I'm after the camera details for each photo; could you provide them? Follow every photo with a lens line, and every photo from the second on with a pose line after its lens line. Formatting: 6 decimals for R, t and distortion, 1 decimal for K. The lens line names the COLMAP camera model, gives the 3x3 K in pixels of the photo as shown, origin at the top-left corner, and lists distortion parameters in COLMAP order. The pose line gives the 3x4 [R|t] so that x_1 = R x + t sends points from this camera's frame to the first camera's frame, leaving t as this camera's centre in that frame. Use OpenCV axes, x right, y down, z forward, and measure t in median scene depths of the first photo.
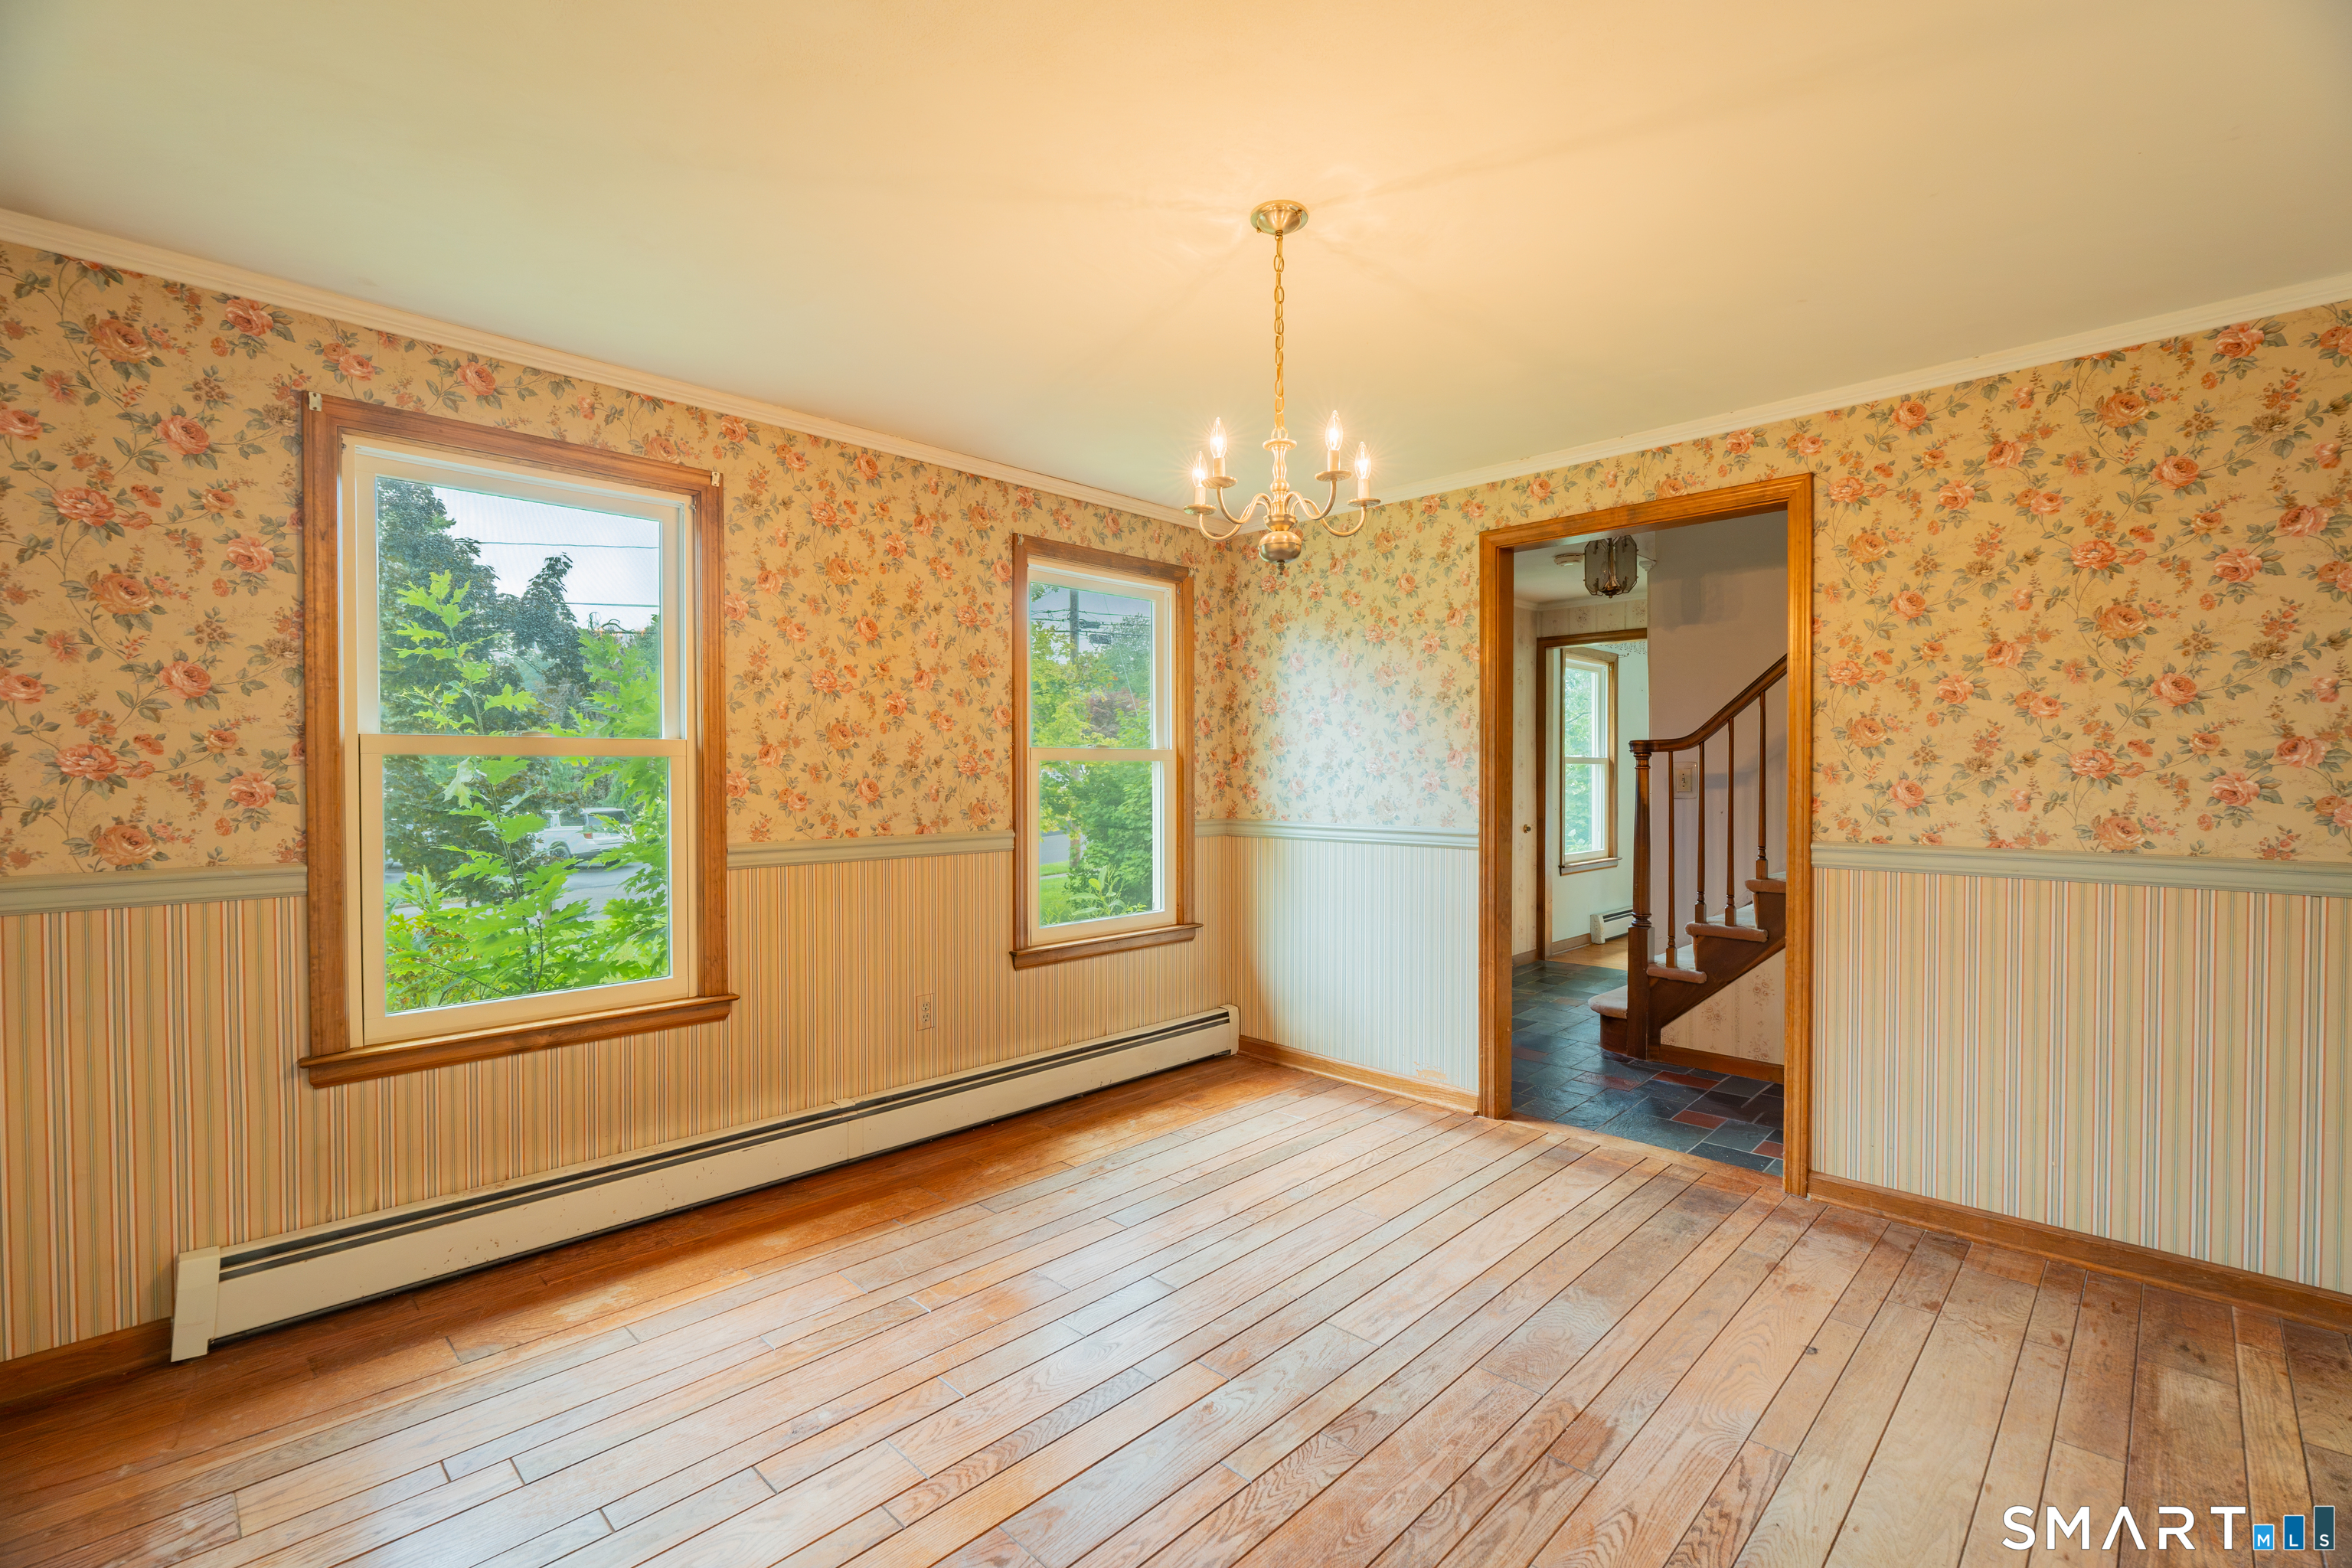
lens RADIAL K [[1047.5, 0, 1176.0], [0, 1047.5, 784.0], [0, 0, 1]] dist [-0.002073, 0.000274]
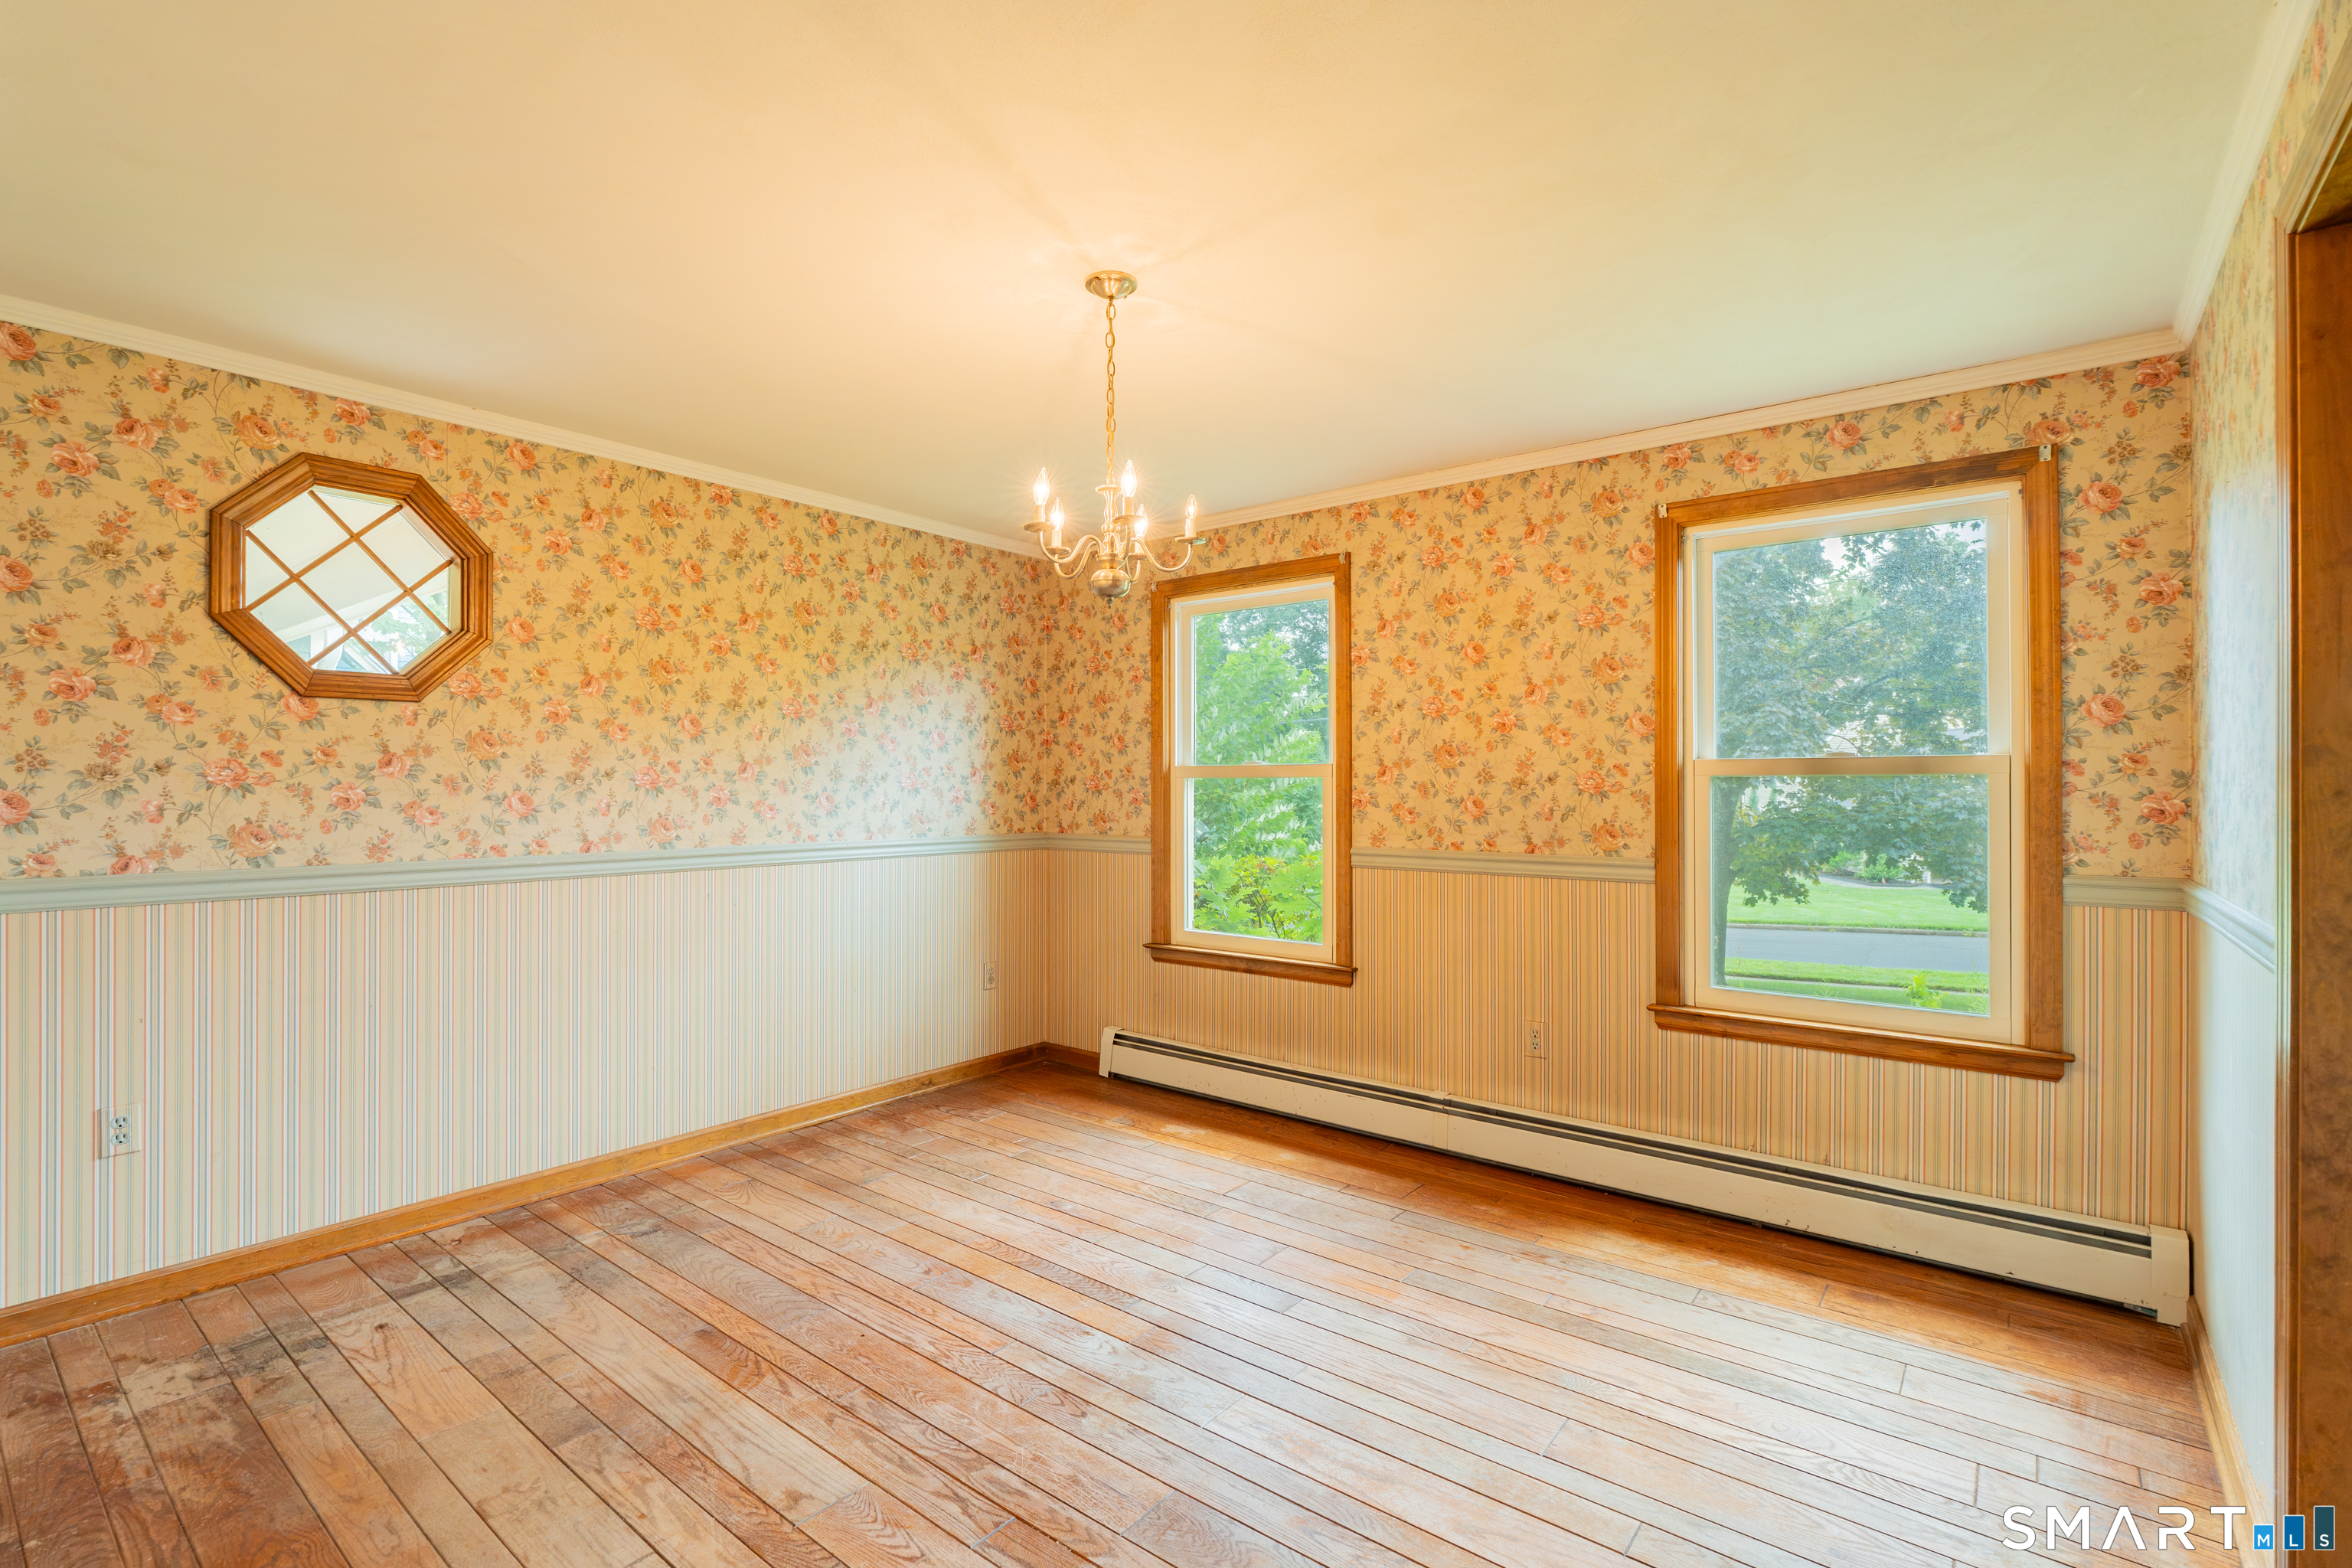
lens RADIAL K [[1062.9, 0, 1123.1], [0, 1062.9, 785.0], [0, 0, 1]] dist [-0.004934, -0.000172]
pose [[0.076349, -0.004406, -0.997071, 0.787254], [-0.017706, 0.999827, -0.005774, -0.003540], [0.996924, 0.018095, 0.076258, 0.611755]]
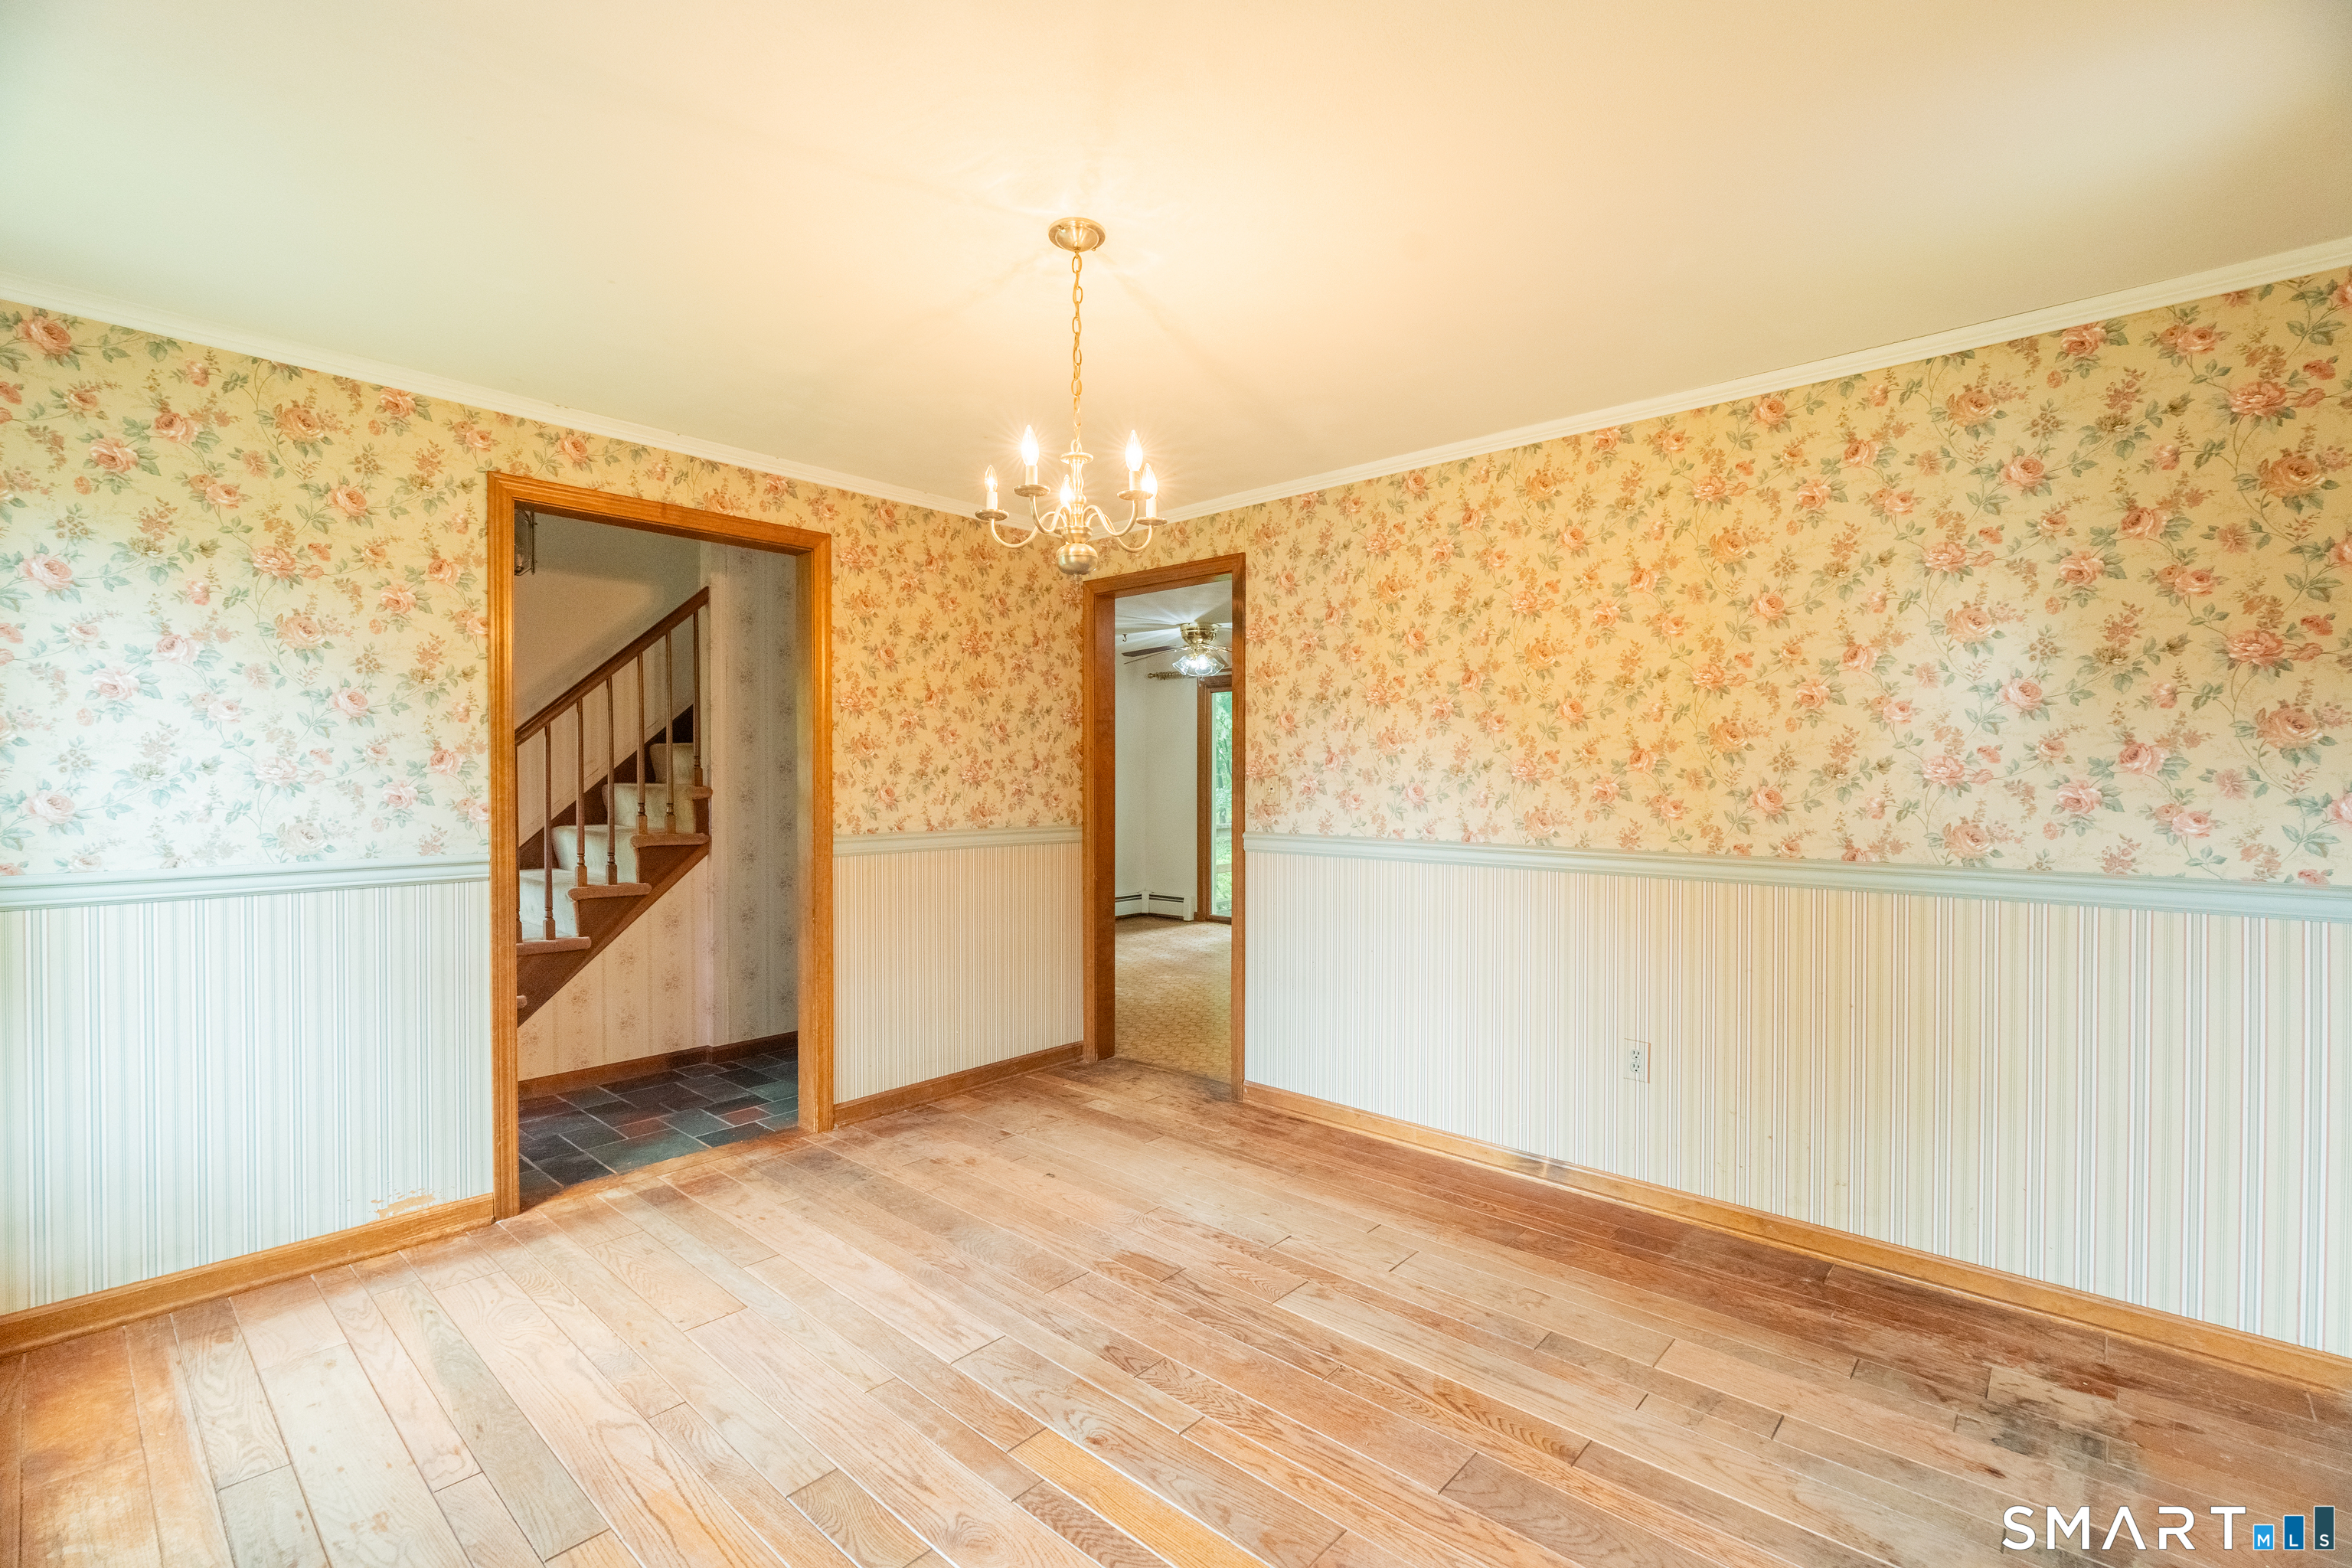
lens RADIAL K [[1047.5, 0, 1176.0], [0, 1047.5, 784.0], [0, 0, 1]] dist [-0.002073, 0.000274]
pose [[-0.049898, -0.003788, 0.998747, -0.602343], [0.015043, 0.999877, 0.004544, -0.005015], [-0.998641, 0.015250, -0.049835, 0.627511]]
